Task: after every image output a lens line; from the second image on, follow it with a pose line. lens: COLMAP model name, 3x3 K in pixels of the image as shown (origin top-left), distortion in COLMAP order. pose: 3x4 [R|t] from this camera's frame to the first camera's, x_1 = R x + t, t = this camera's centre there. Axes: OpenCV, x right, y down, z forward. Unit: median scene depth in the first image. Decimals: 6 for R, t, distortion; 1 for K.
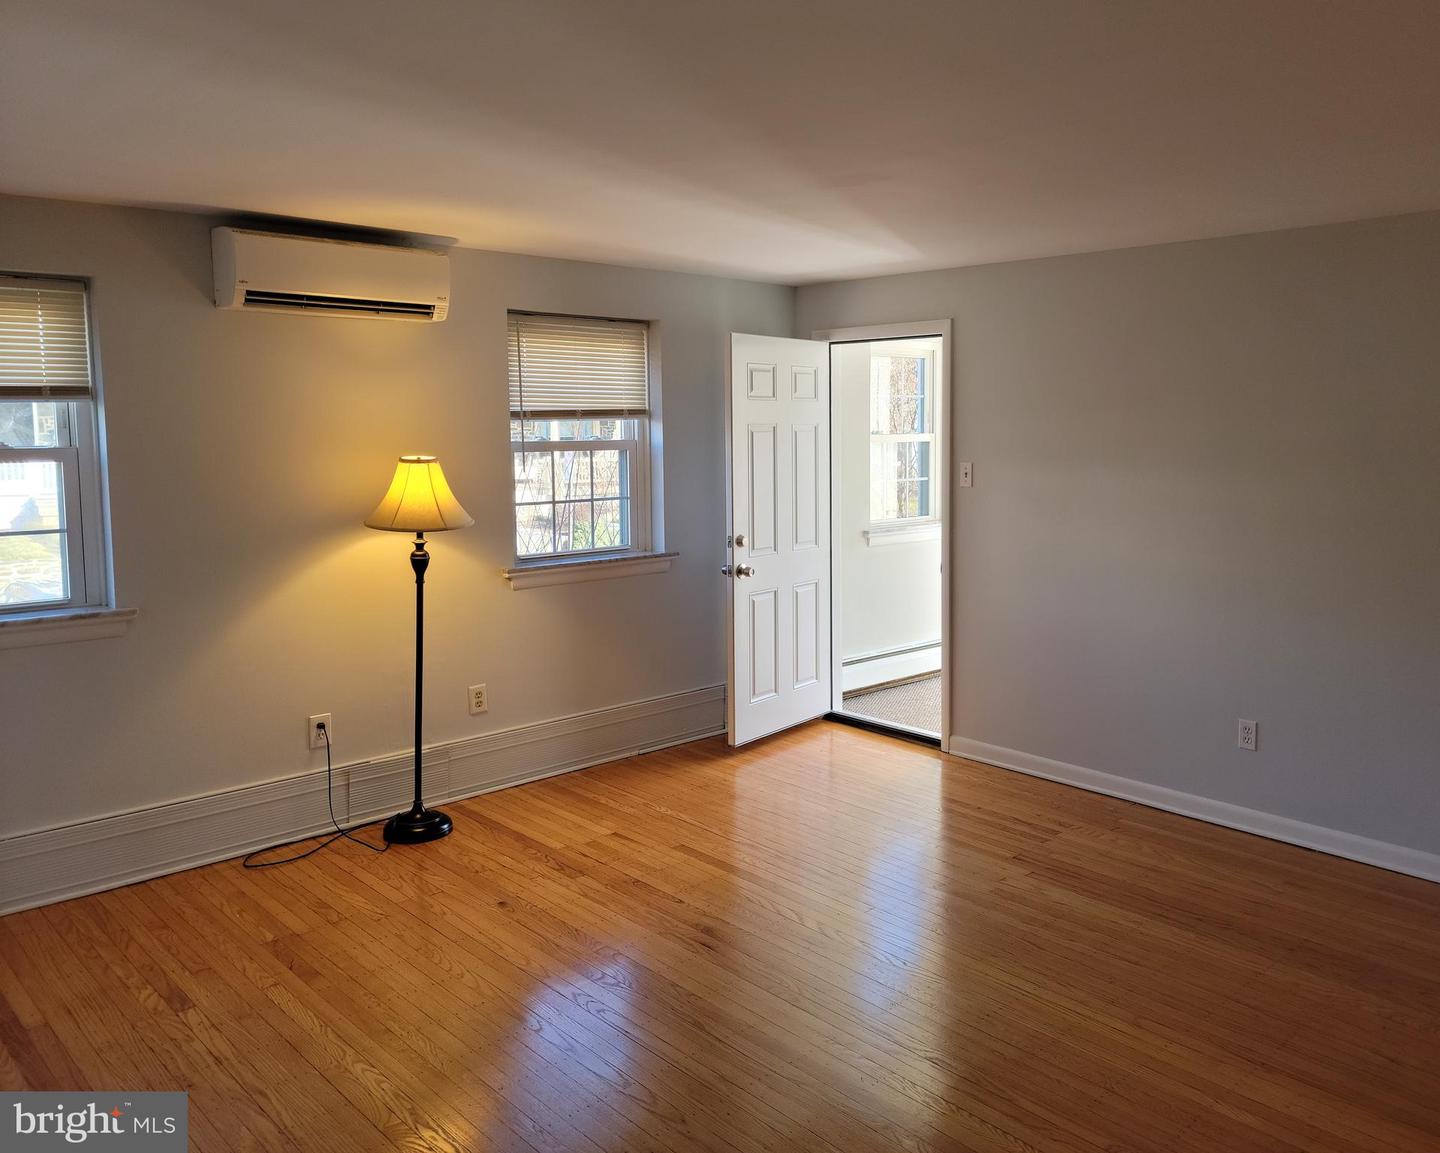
lens RADIAL K [[1125.5, 0, 721.0], [0, 1125.5, 534.2], [0, 0, 1]] dist [-0.002670, -0.008442]
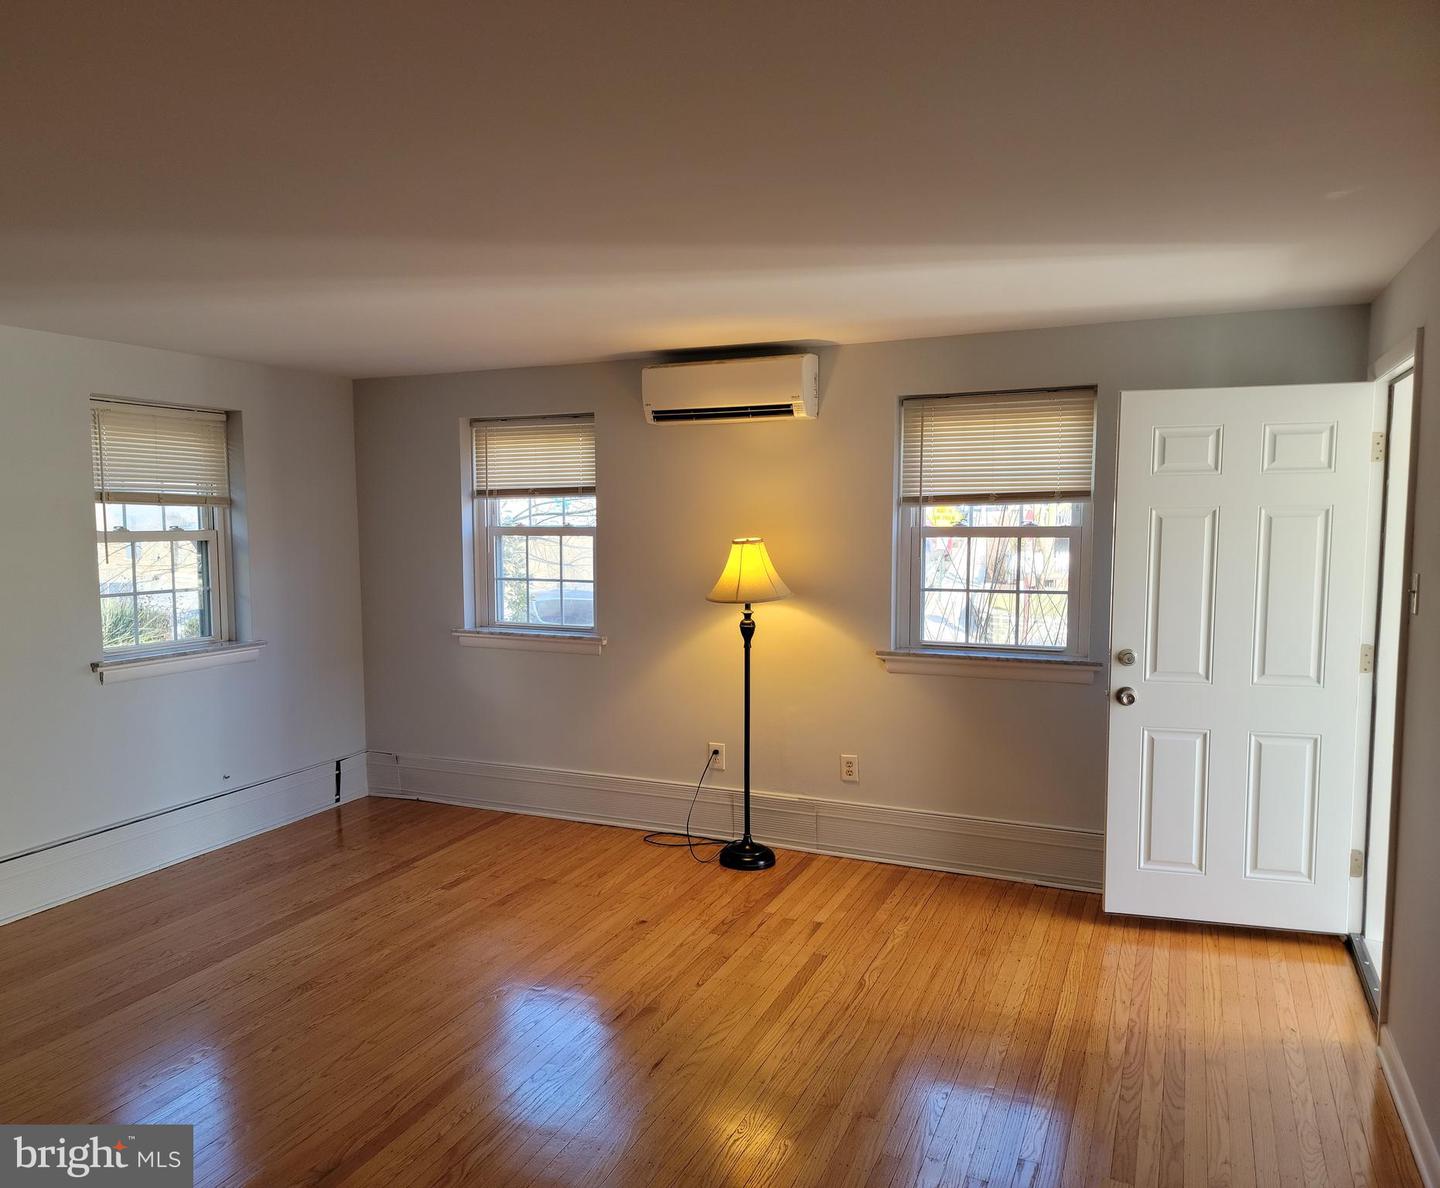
lens RADIAL K [[1045.9, 0, 718.7], [0, 1045.9, 609.9], [0, 0, 1]] dist [0.040545, -0.000052]
pose [[0.382281, 0.091055, -0.919549, 0.701321], [-0.080962, 0.994607, 0.064829, -0.062424], [0.920492, 0.049666, 0.387591, 0.546565]]
